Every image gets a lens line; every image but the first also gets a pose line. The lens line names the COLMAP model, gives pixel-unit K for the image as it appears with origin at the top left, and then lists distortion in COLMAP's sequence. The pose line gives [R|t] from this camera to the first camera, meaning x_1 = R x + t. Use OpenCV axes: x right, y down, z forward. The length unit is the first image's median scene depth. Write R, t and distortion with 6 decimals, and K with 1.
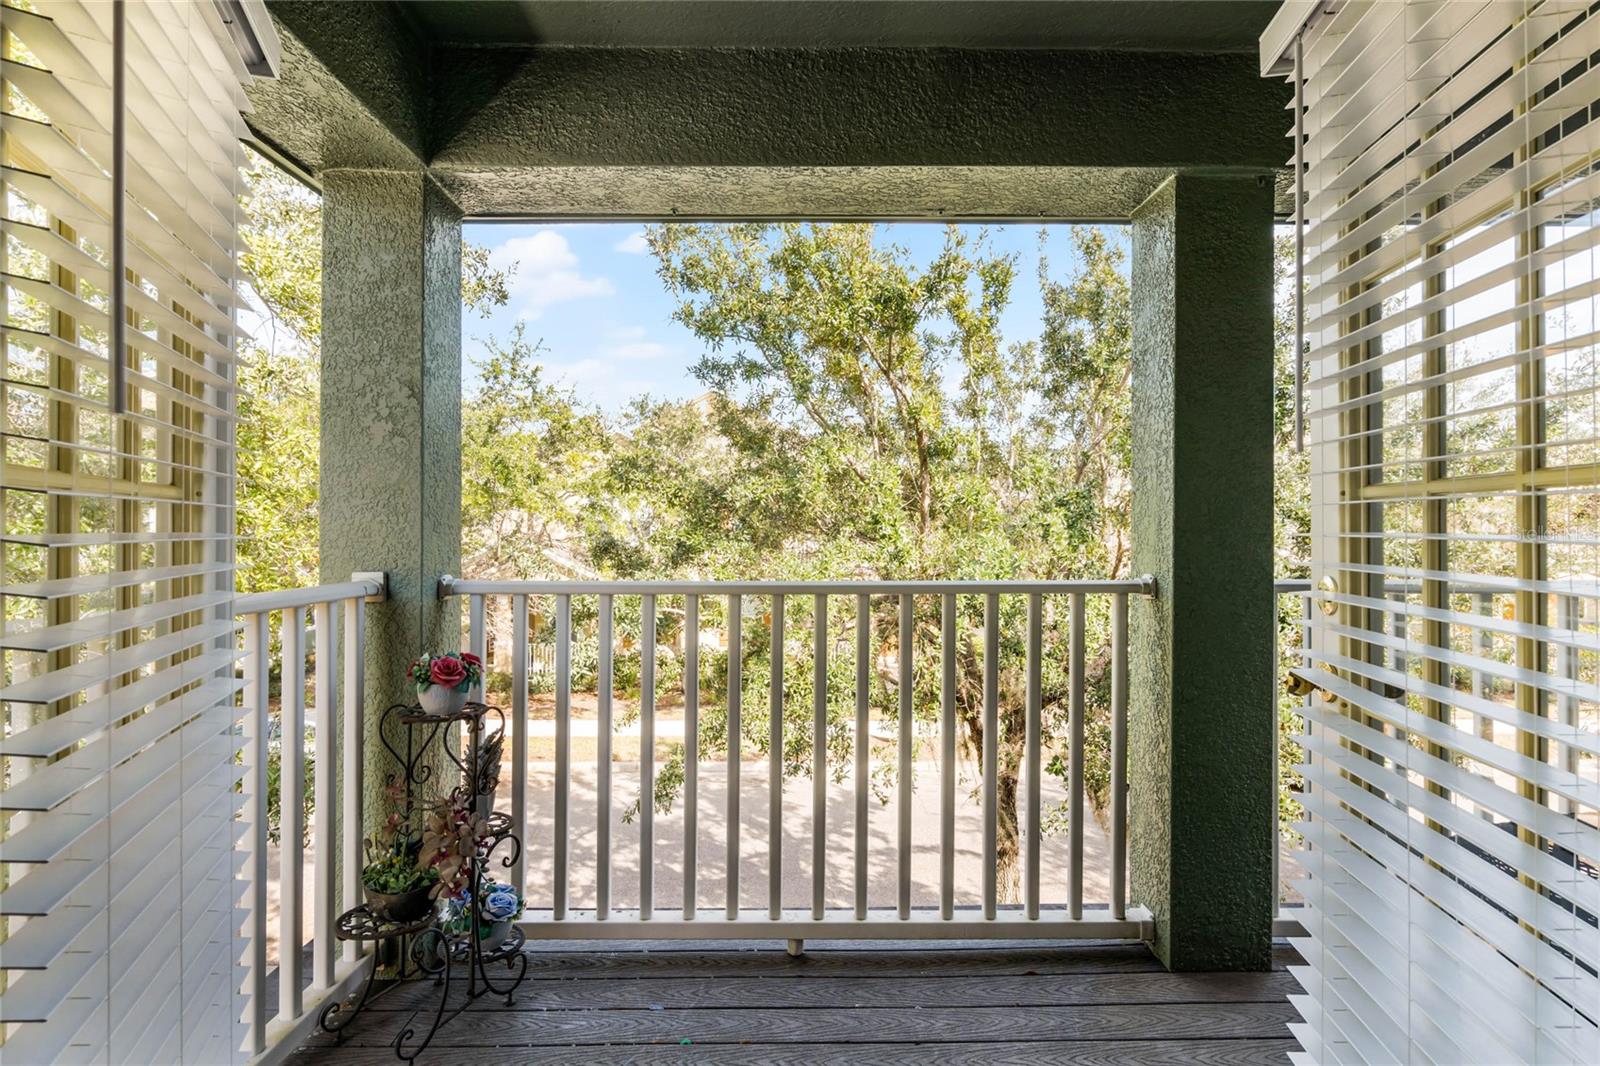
lens RADIAL K [[790.1, 0, 801.0], [0, 790.1, 514.3], [0, 0, 1]] dist [0.000287, 0.000333]
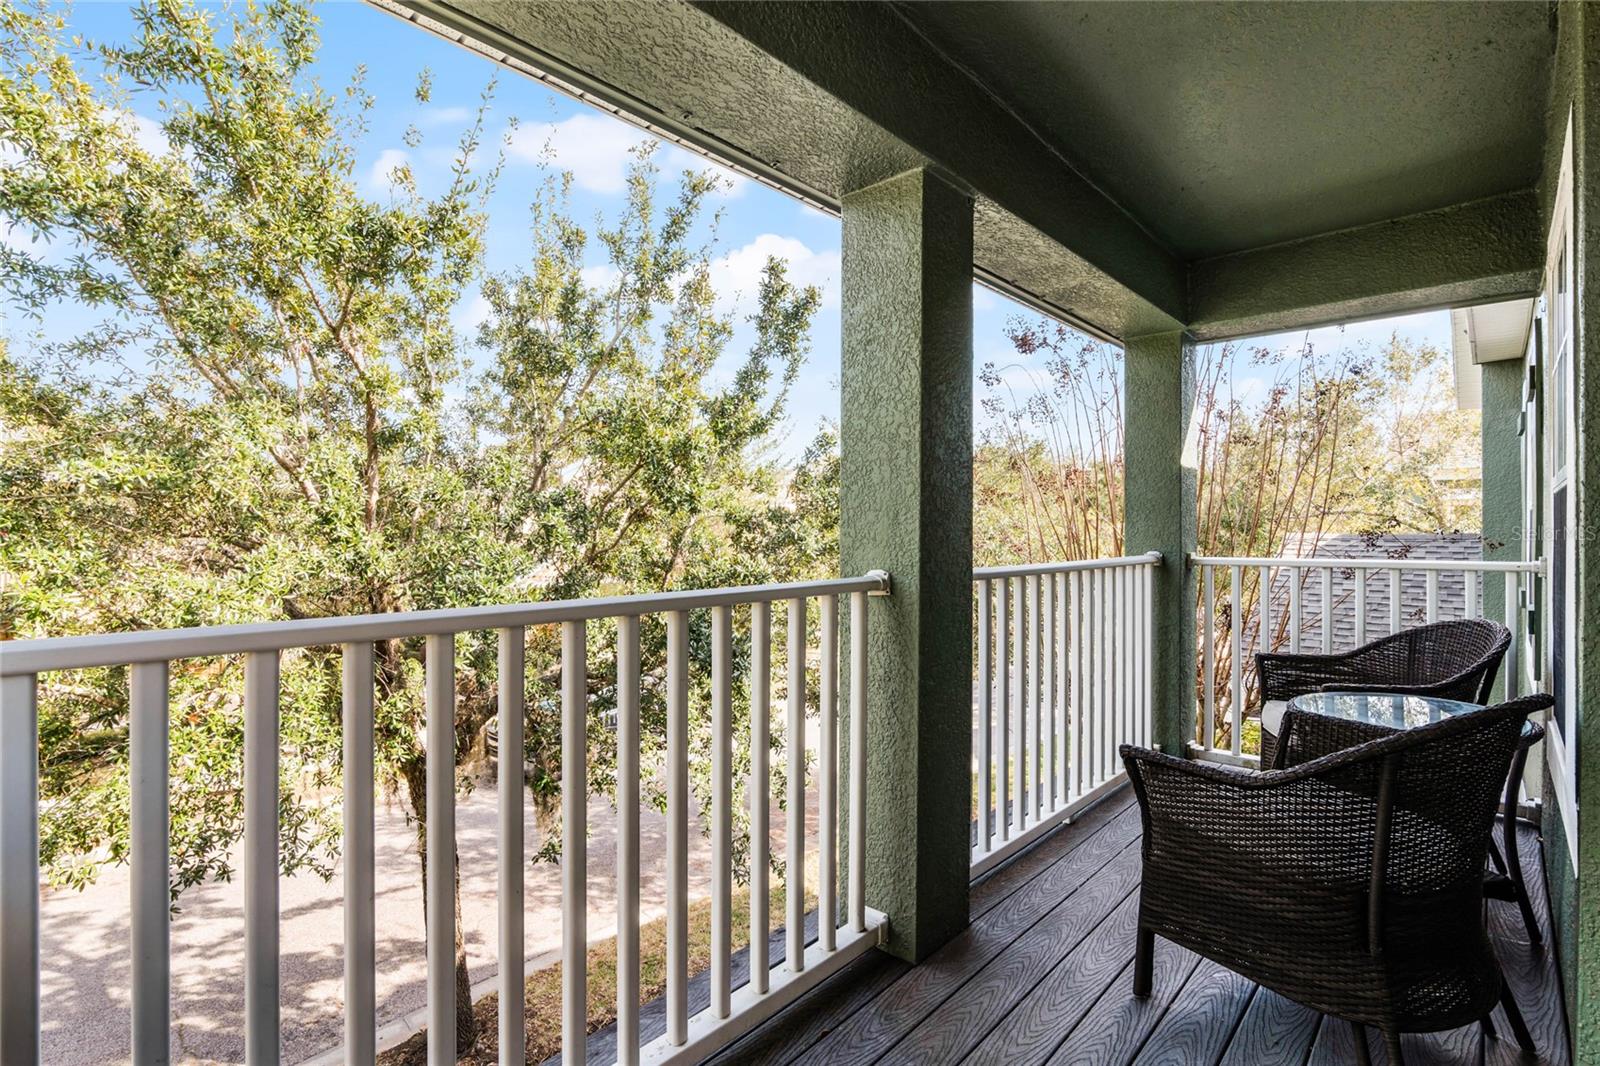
lens RADIAL K [[750.2, 0, 803.4], [0, 750.2, 530.4], [0, 0, 1]] dist [-0.020236, 0.006130]
pose [[0.688739, -0.000958, 0.725009, -0.118830], [-0.009725, 0.999897, 0.010560, 0.007310], [-0.724944, -0.014324, 0.688659, 0.173300]]
